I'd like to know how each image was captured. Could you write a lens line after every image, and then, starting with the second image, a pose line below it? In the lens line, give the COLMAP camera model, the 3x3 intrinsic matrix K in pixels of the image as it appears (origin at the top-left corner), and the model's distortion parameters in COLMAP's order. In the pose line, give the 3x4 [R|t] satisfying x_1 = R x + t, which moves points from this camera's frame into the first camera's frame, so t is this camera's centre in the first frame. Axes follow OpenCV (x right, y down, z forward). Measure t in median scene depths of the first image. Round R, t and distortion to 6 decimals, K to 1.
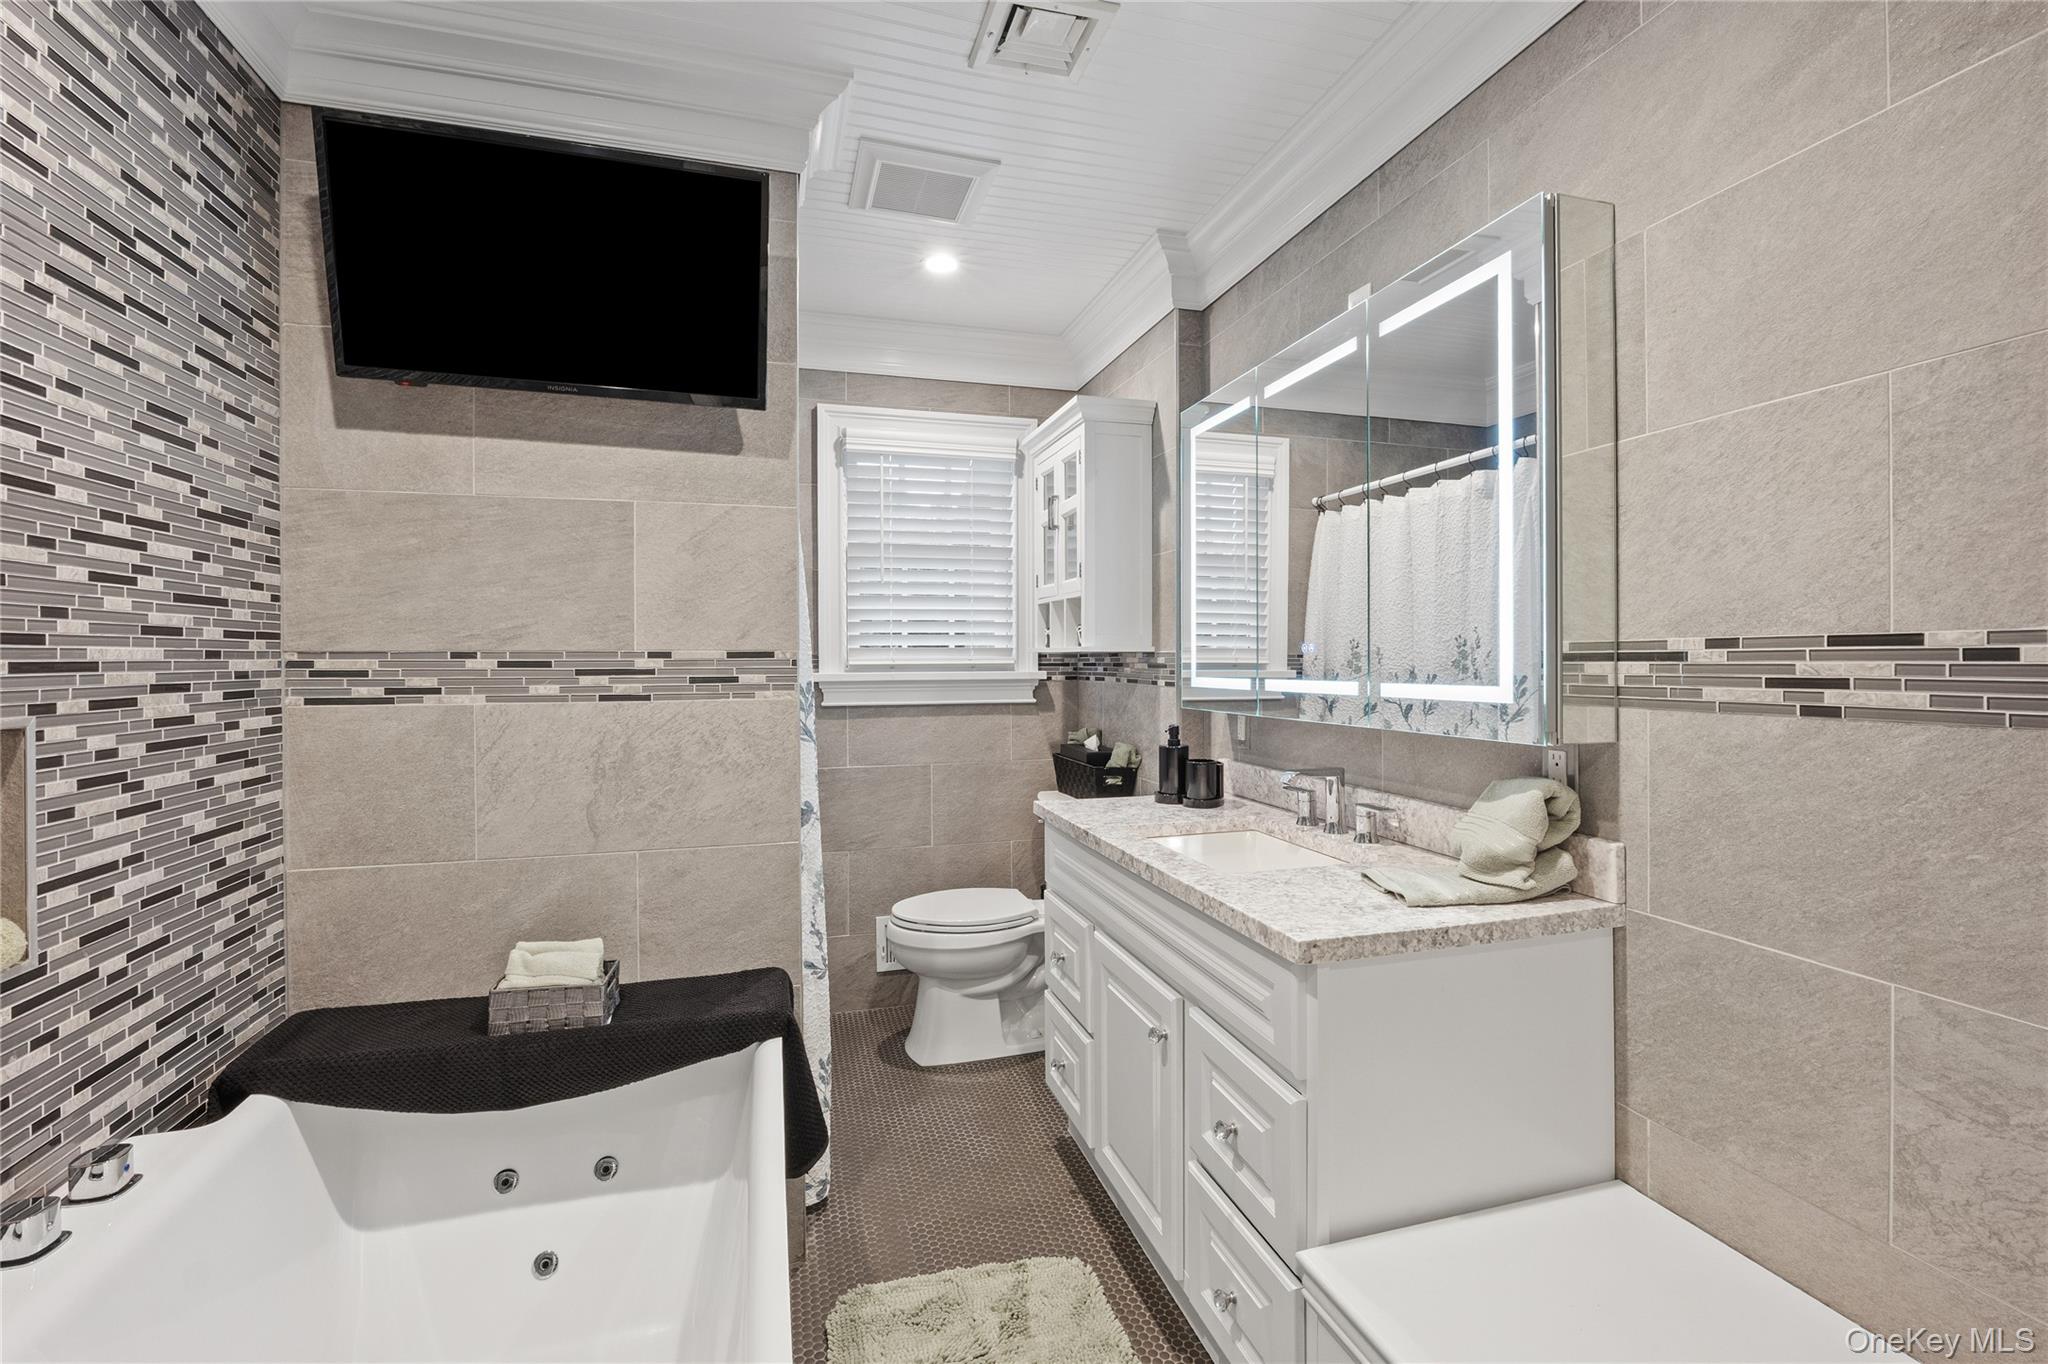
lens RADIAL K [[899.1, 0, 1028.1], [0, 899.1, 668.7], [0, 0, 1]] dist [-0.009769, 0.000350]
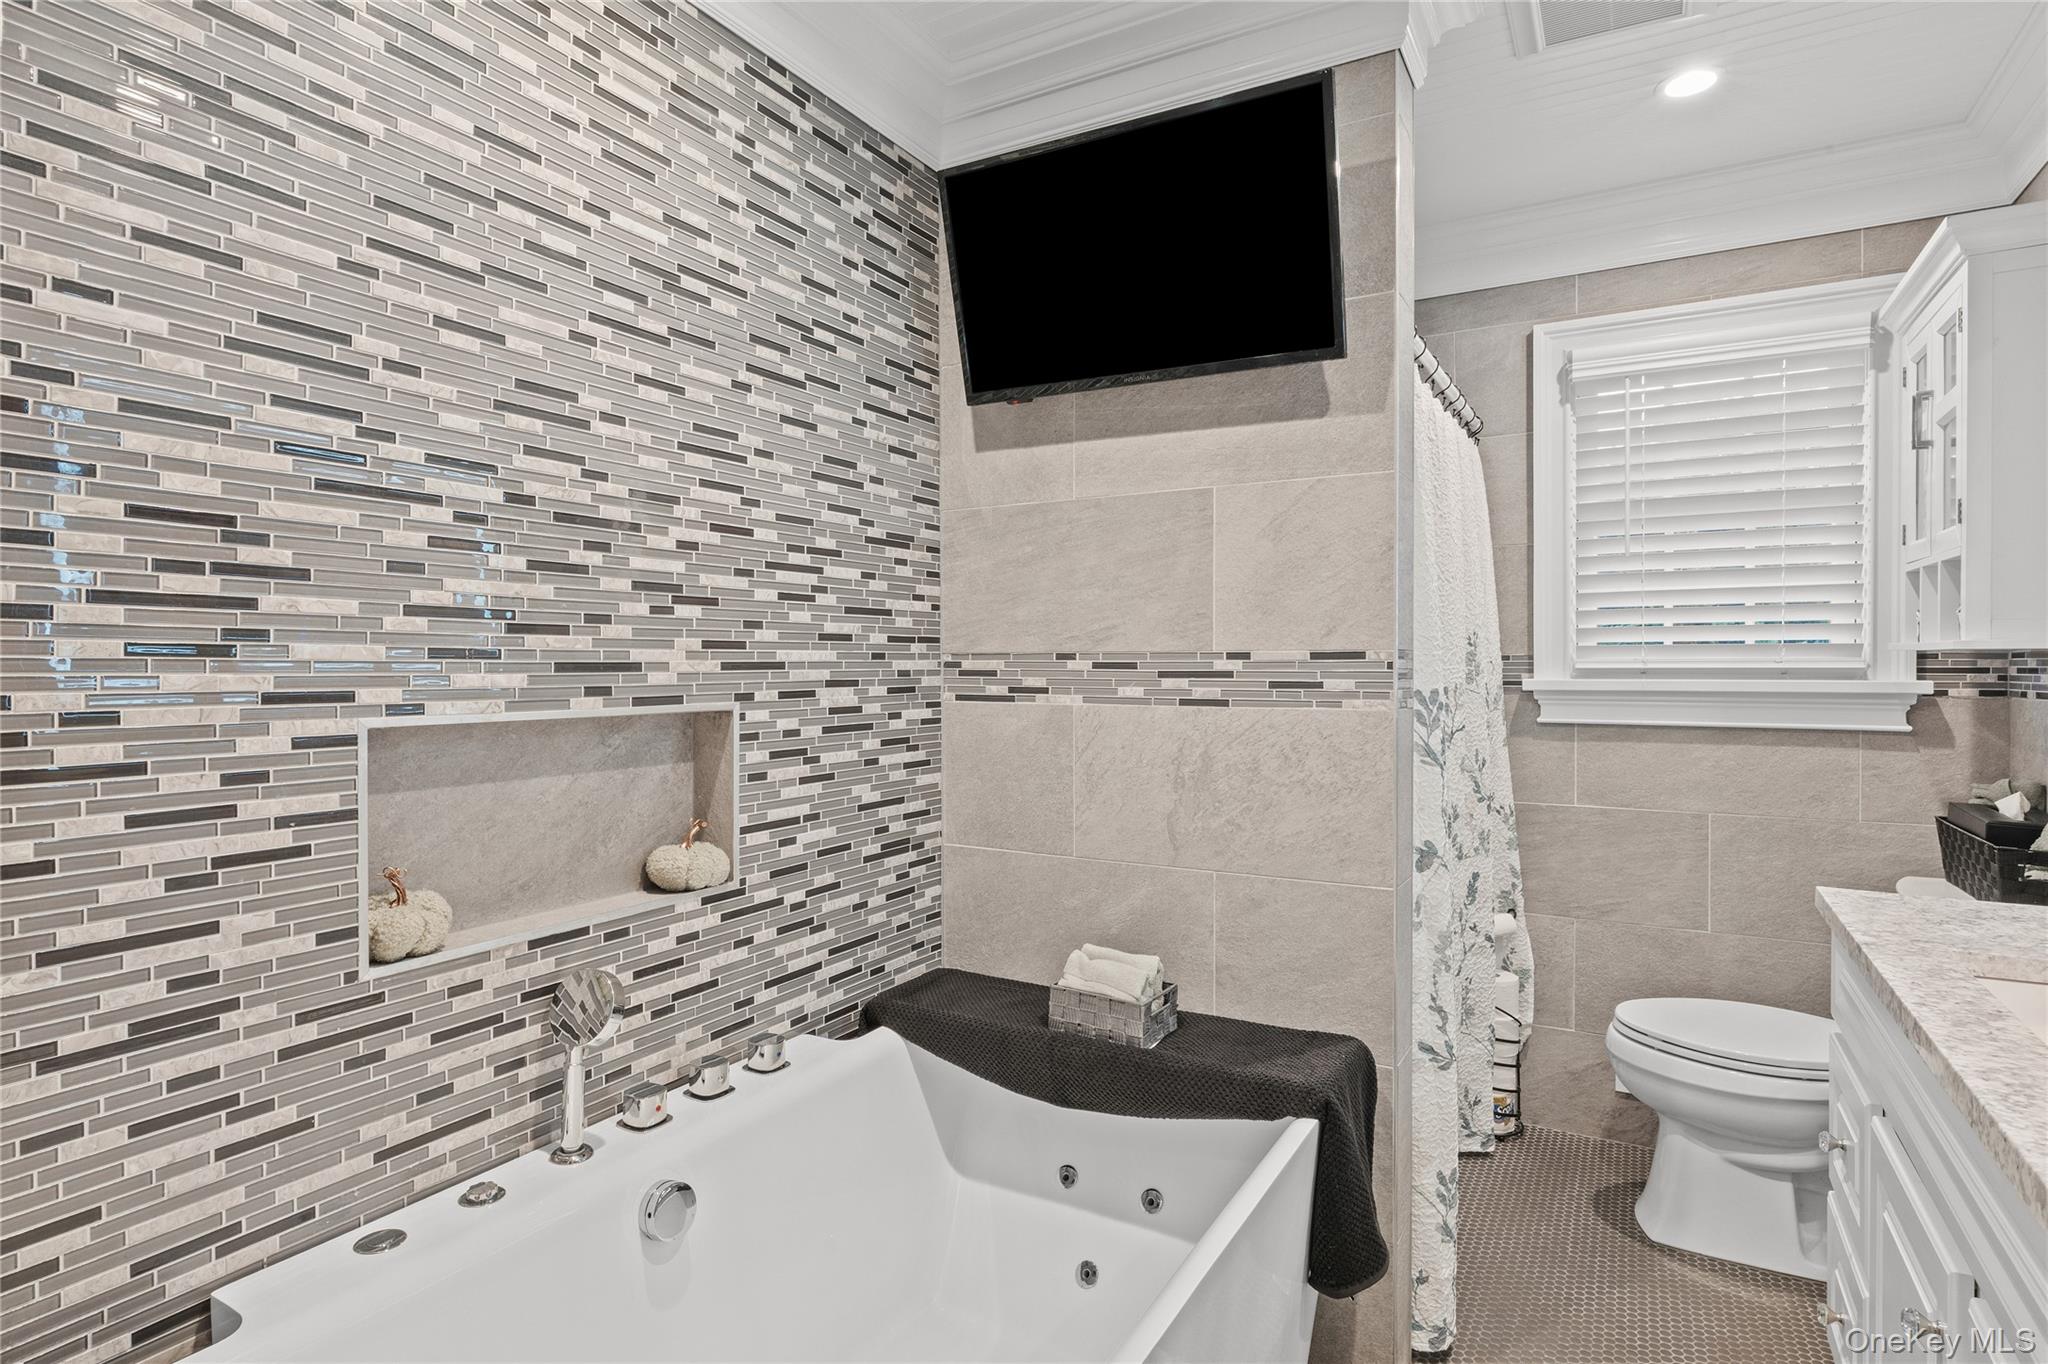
lens RADIAL K [[1059.5, 0, 1029.0], [0, 1059.5, 679.1], [0, 0, 1]] dist [-0.005488, 0.000610]
pose [[0.696346, 0.014284, -0.717564, 0.211215], [-0.008920, 0.999897, 0.011248, -0.002110], [0.717651, -0.001431, 0.696402, 0.121126]]
